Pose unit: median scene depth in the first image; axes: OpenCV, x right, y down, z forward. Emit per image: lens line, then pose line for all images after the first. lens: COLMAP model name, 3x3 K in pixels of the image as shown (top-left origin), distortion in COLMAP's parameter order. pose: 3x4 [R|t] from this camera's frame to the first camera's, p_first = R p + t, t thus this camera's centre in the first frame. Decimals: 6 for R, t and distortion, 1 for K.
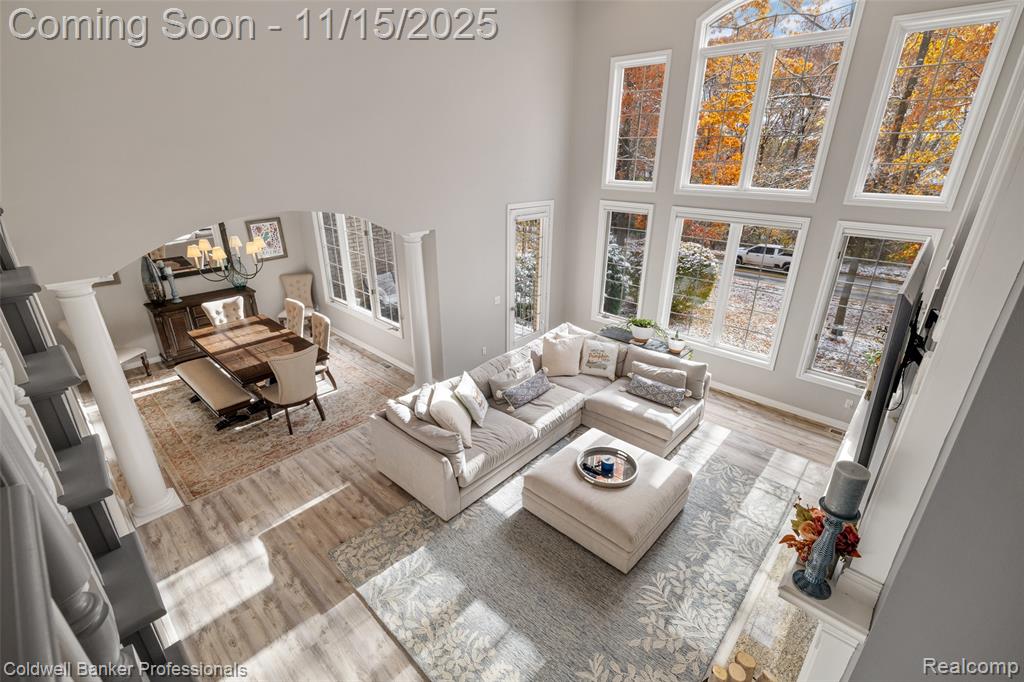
lens RADIAL K [[453.0, 0, 512.3], [0, 453.0, 341.5], [0, 0, 1]] dist [-0.004122, 0.000244]
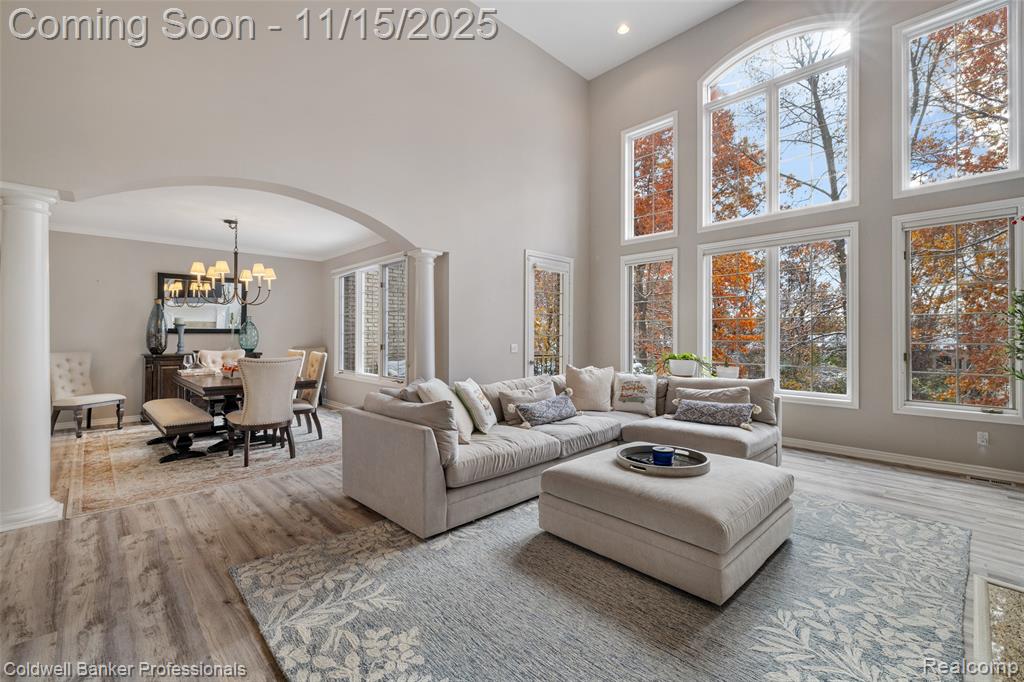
lens RADIAL K [[435.9, 0, 512.0], [0, 435.9, 334.7], [0, 0, 1]] dist [0.003853, 0.000062]
pose [[0.998320, -0.004021, -0.057795, 0.016850], [-0.018625, 0.922357, -0.385889, 0.297556], [0.054859, 0.386317, 0.920733, 0.250905]]
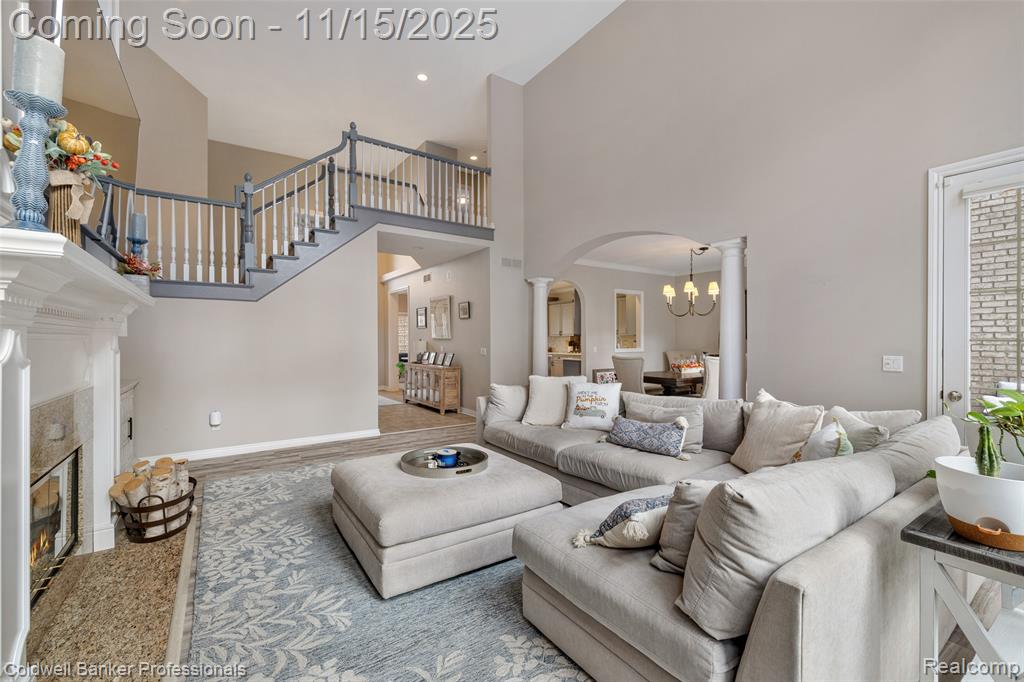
lens RADIAL K [[435.9, 0, 516.4], [0, 435.9, 339.8], [0, 0, 1]] dist [0.003853, 0.000062]
pose [[-0.212957, -0.003438, -0.977056, 0.705481], [-0.377368, 0.922687, 0.079004, 0.003962], [0.901245, 0.385534, -0.197790, 0.960527]]
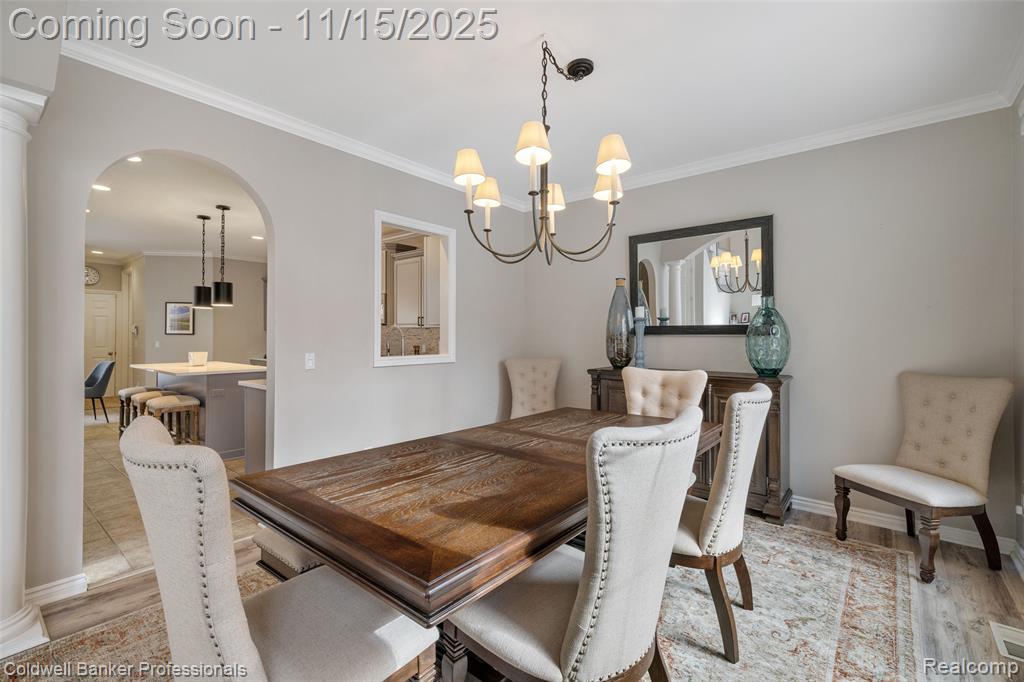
lens RADIAL K [[435.9, 0, 514.4], [0, 435.9, 335.4], [0, 0, 1]] dist [0.003853, 0.000062]
pose [[0.052363, -0.000055, -0.998628, -0.300171], [-0.382415, 0.923772, -0.020103, -0.078925], [0.922506, 0.382943, 0.048351, 1.130618]]
